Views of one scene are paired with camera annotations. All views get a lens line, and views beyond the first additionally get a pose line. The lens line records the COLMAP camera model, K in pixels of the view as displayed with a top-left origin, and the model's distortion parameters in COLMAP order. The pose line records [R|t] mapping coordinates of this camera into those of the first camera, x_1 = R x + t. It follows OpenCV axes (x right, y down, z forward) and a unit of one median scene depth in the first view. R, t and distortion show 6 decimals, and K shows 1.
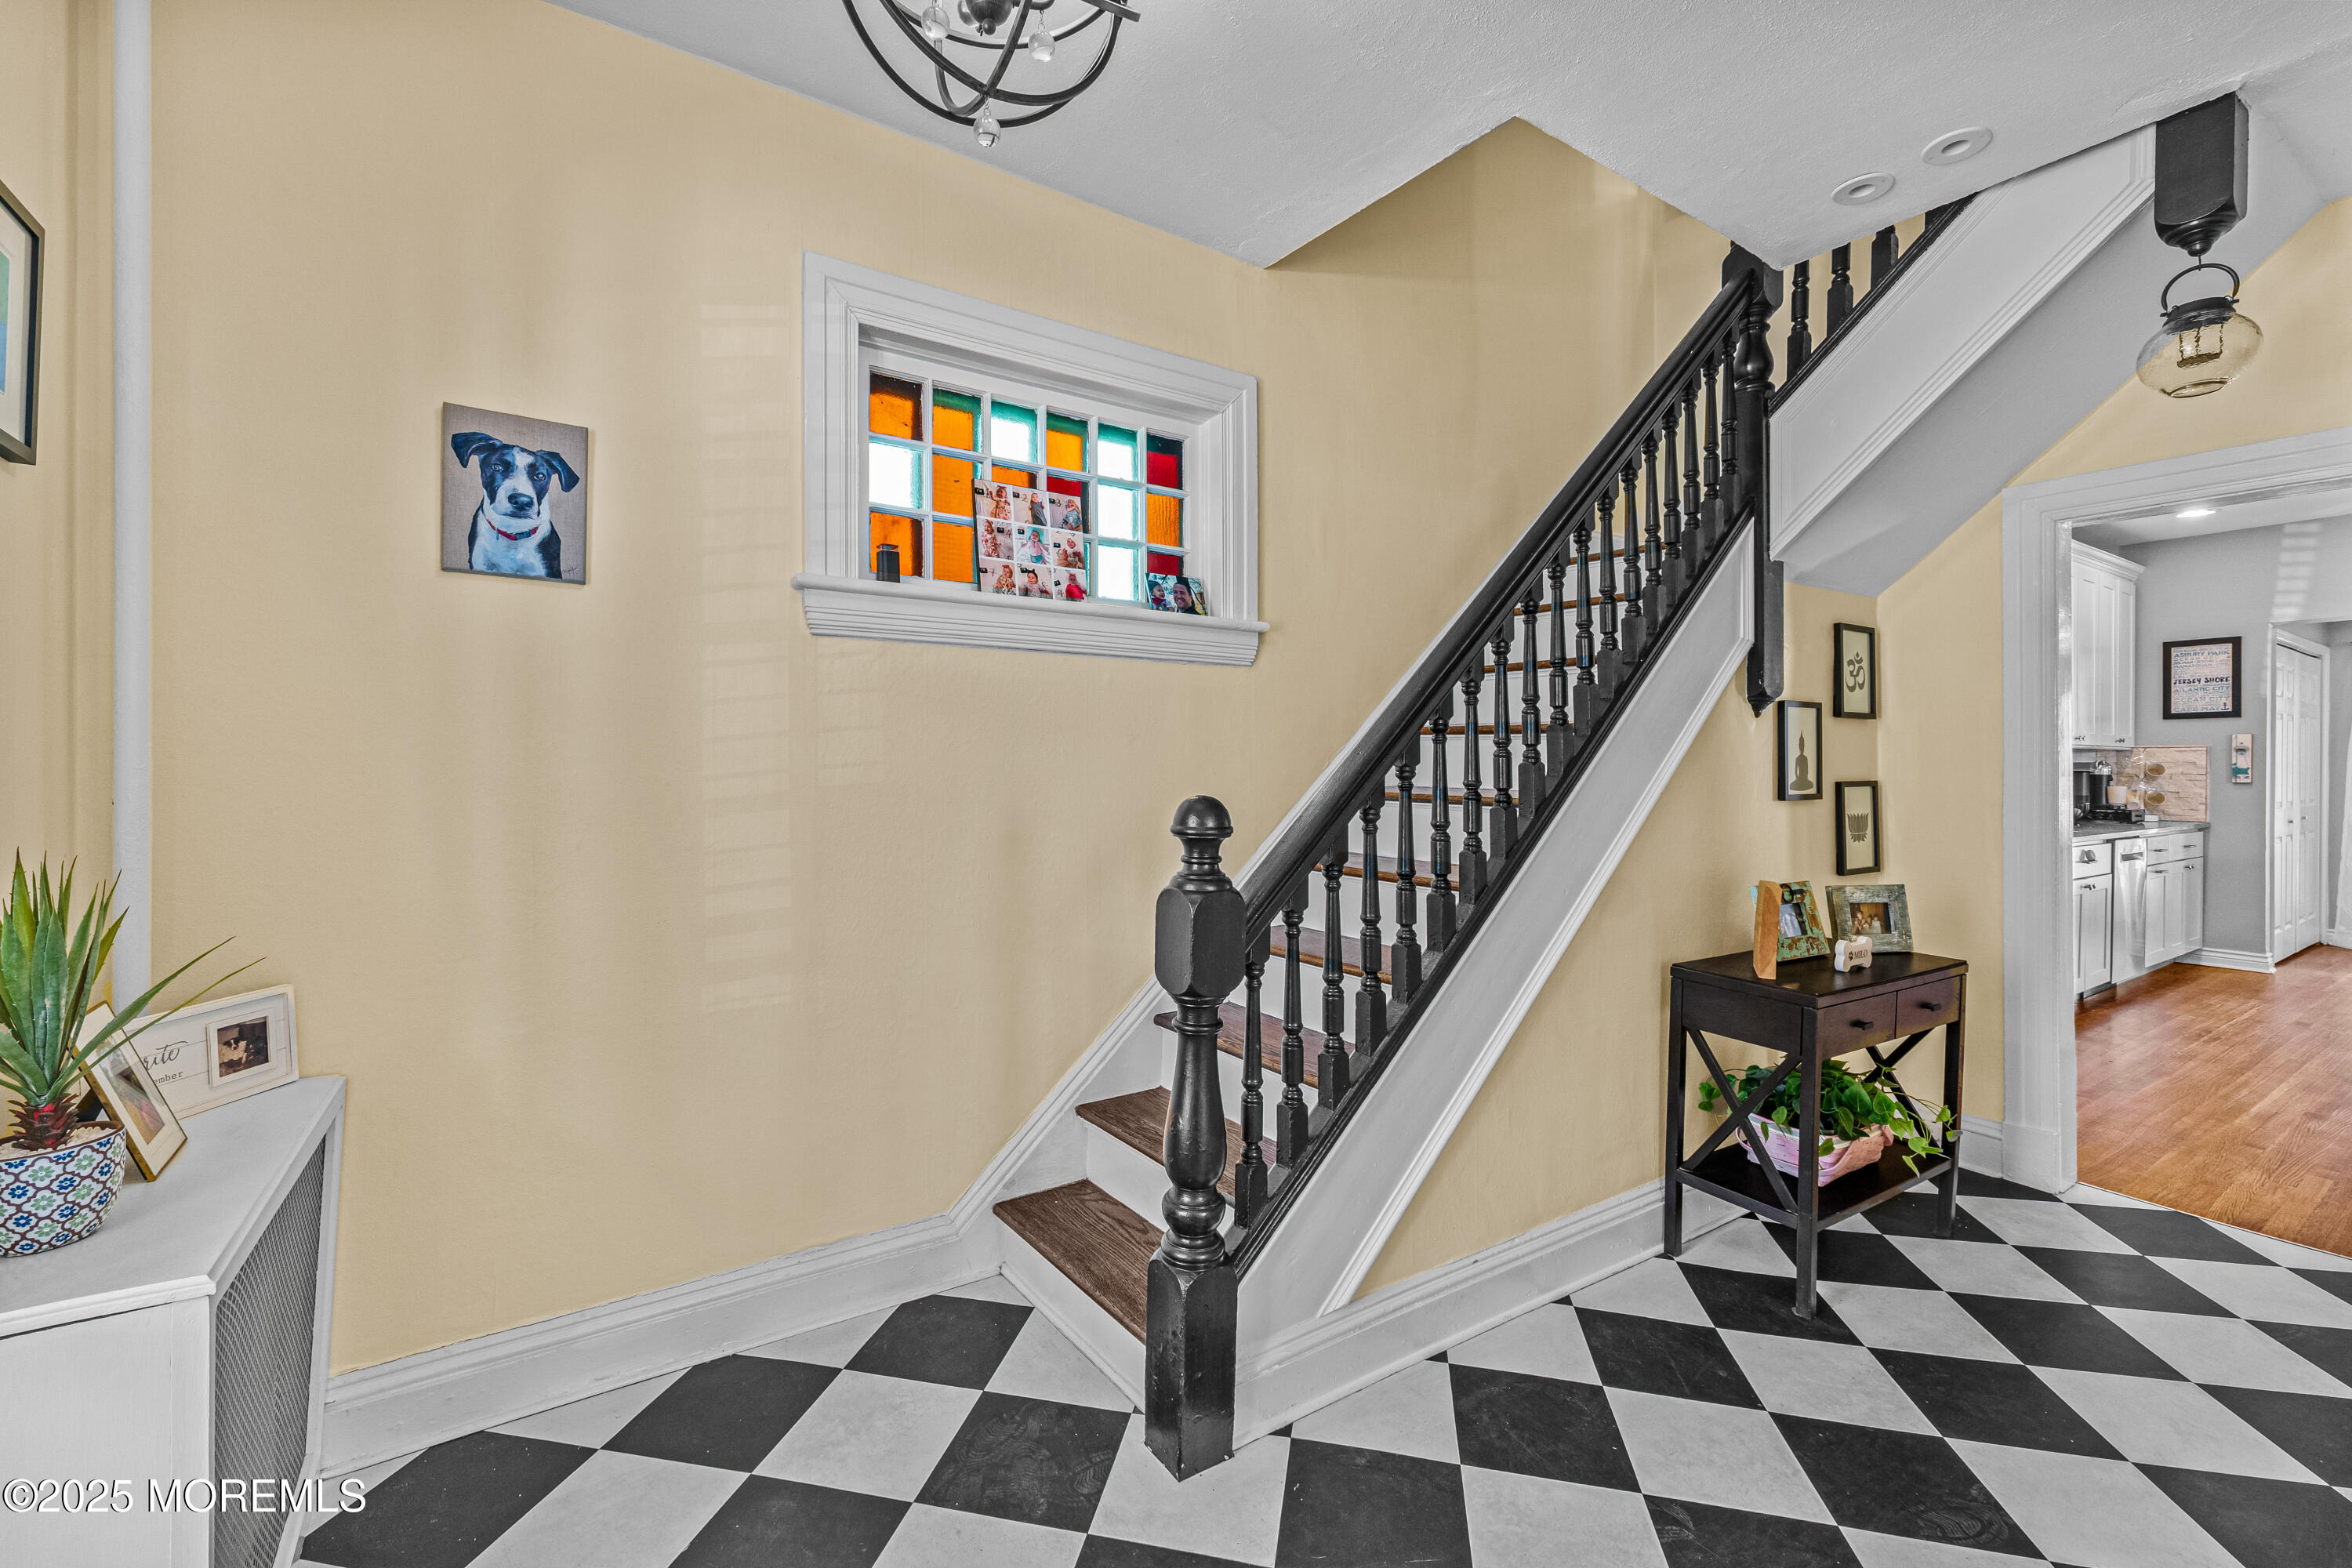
lens RADIAL K [[988.2, 0, 1166.8], [0, 988.2, 769.9], [0, 0, 1]] dist [0.001645, 0.000251]
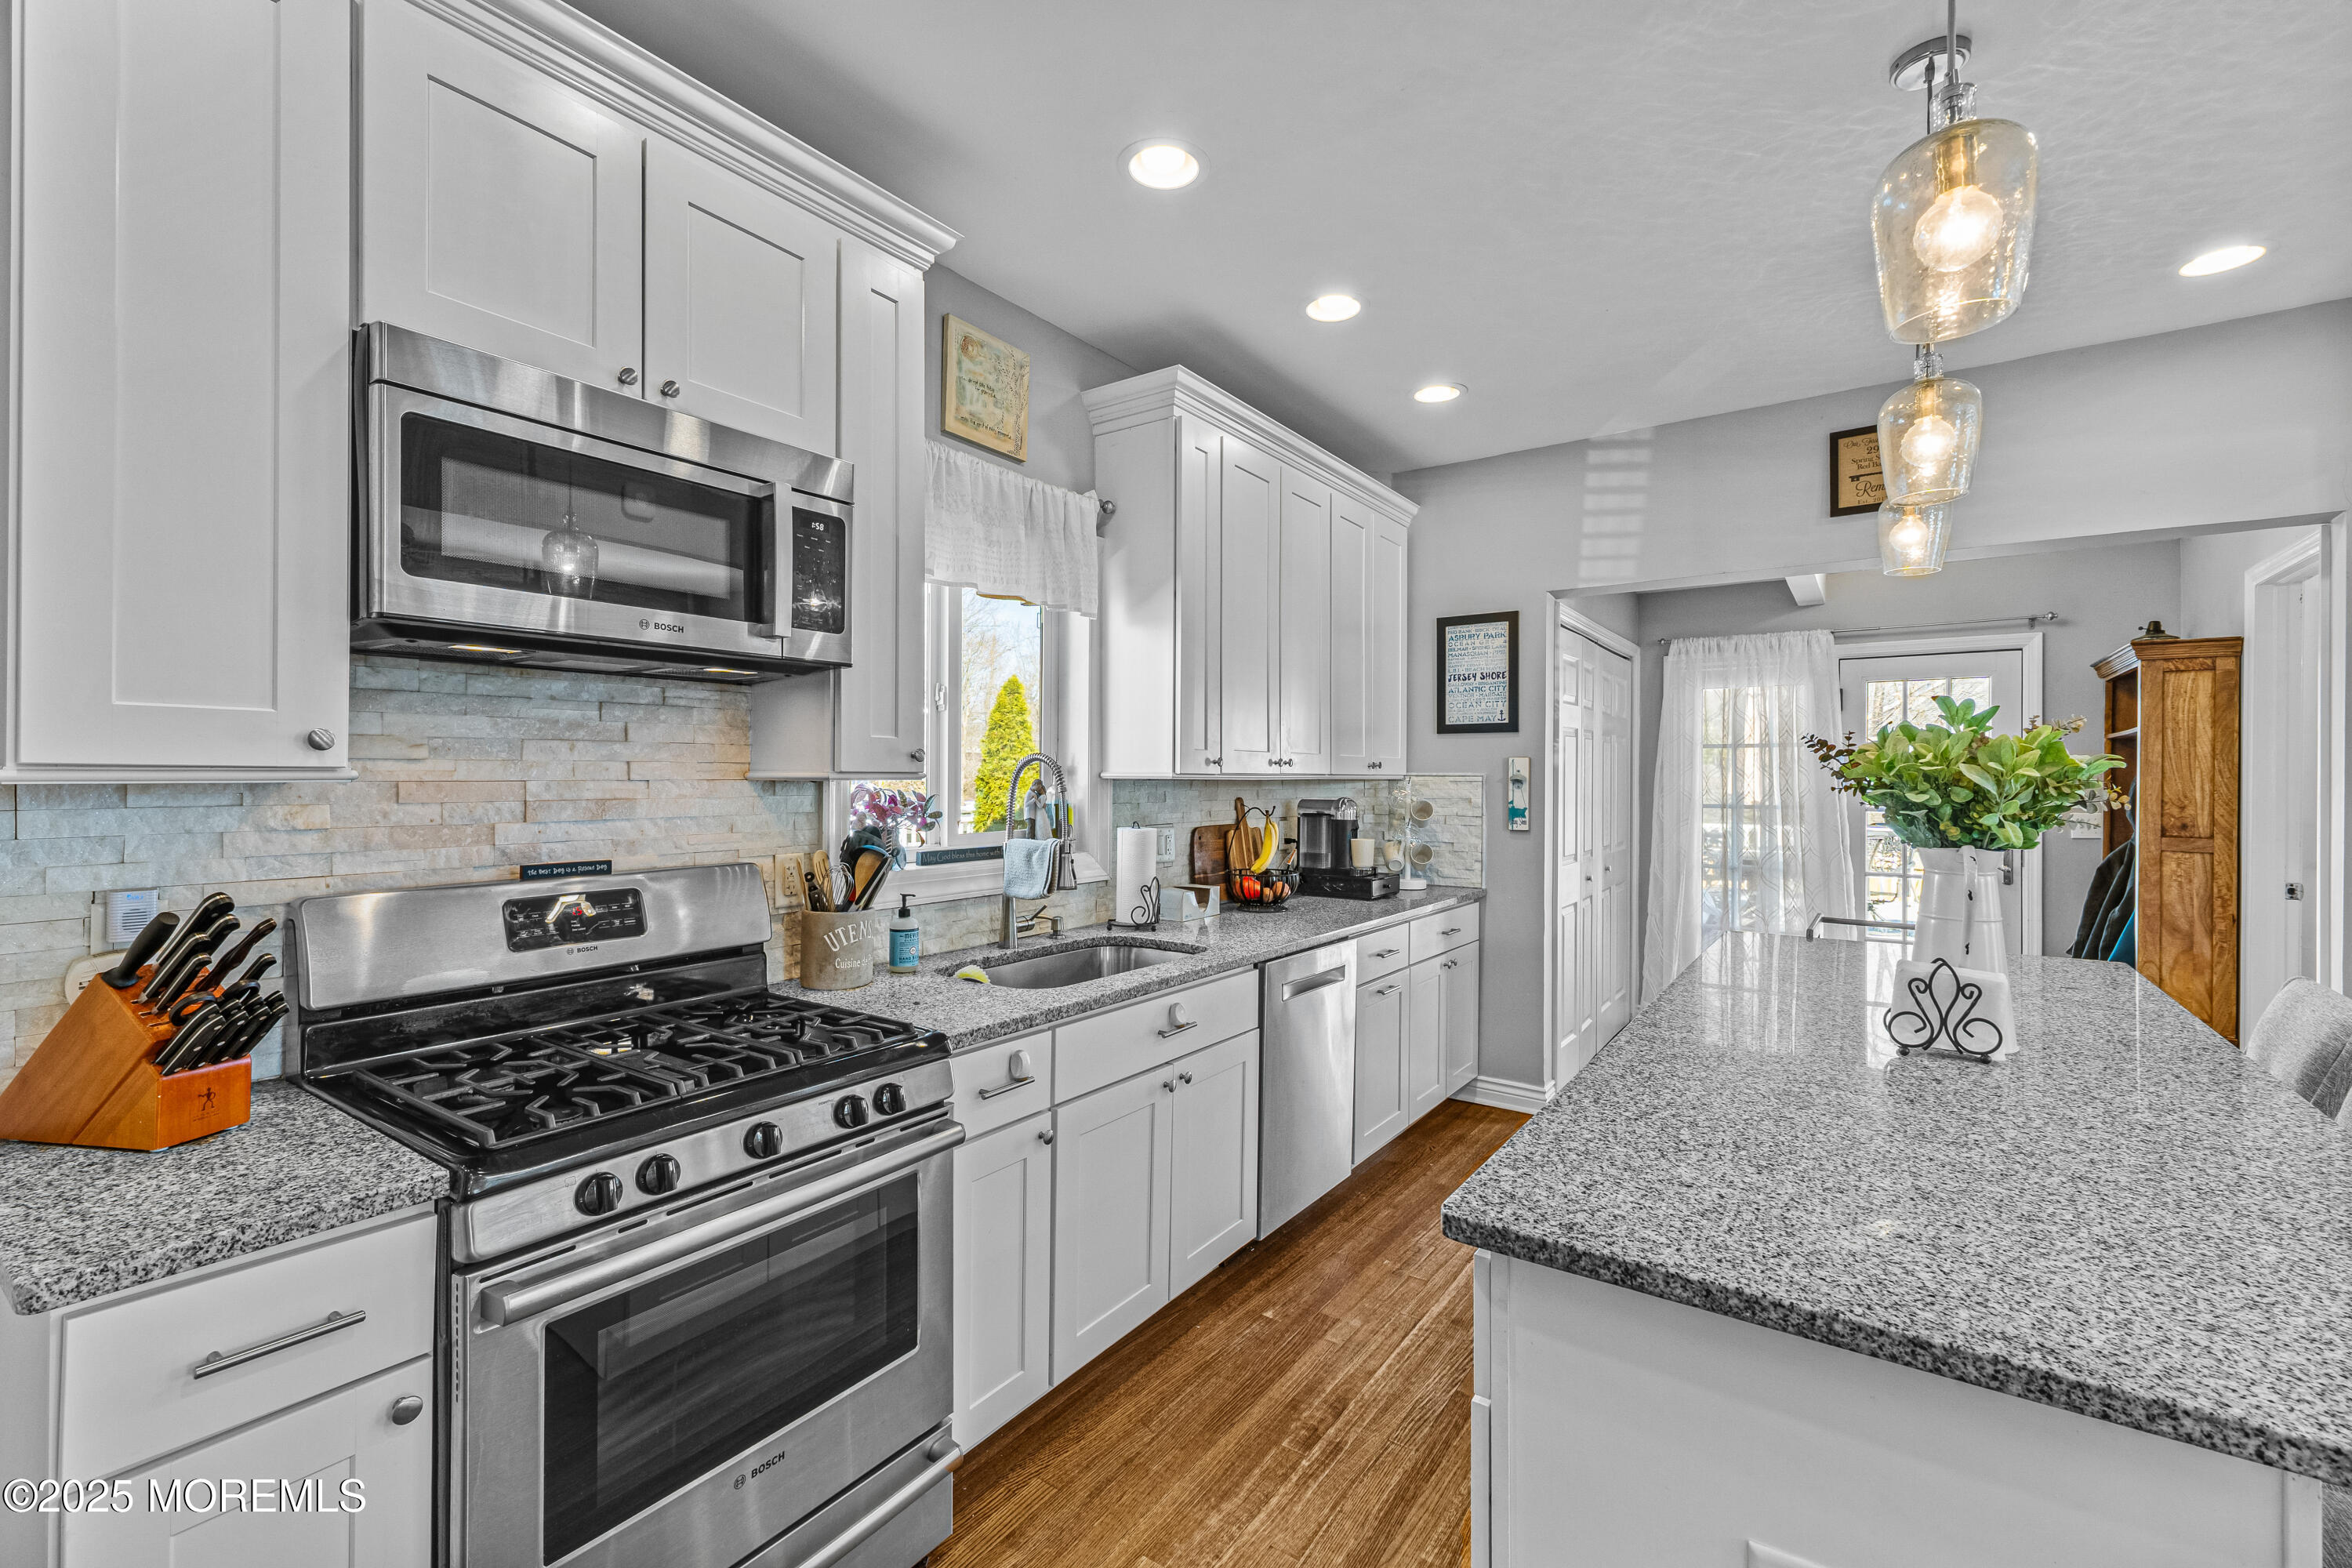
lens RADIAL K [[1005.0, 0, 1179.1], [0, 1005.0, 776.3], [0, 0, 1]] dist [0.006374, 0.000353]
pose [[0.928006, 0.000983, 0.372564, 0.611091], [-0.000303, 0.999998, -0.001885, -0.021737], [-0.372565, 0.001637, 0.928005, 0.449556]]
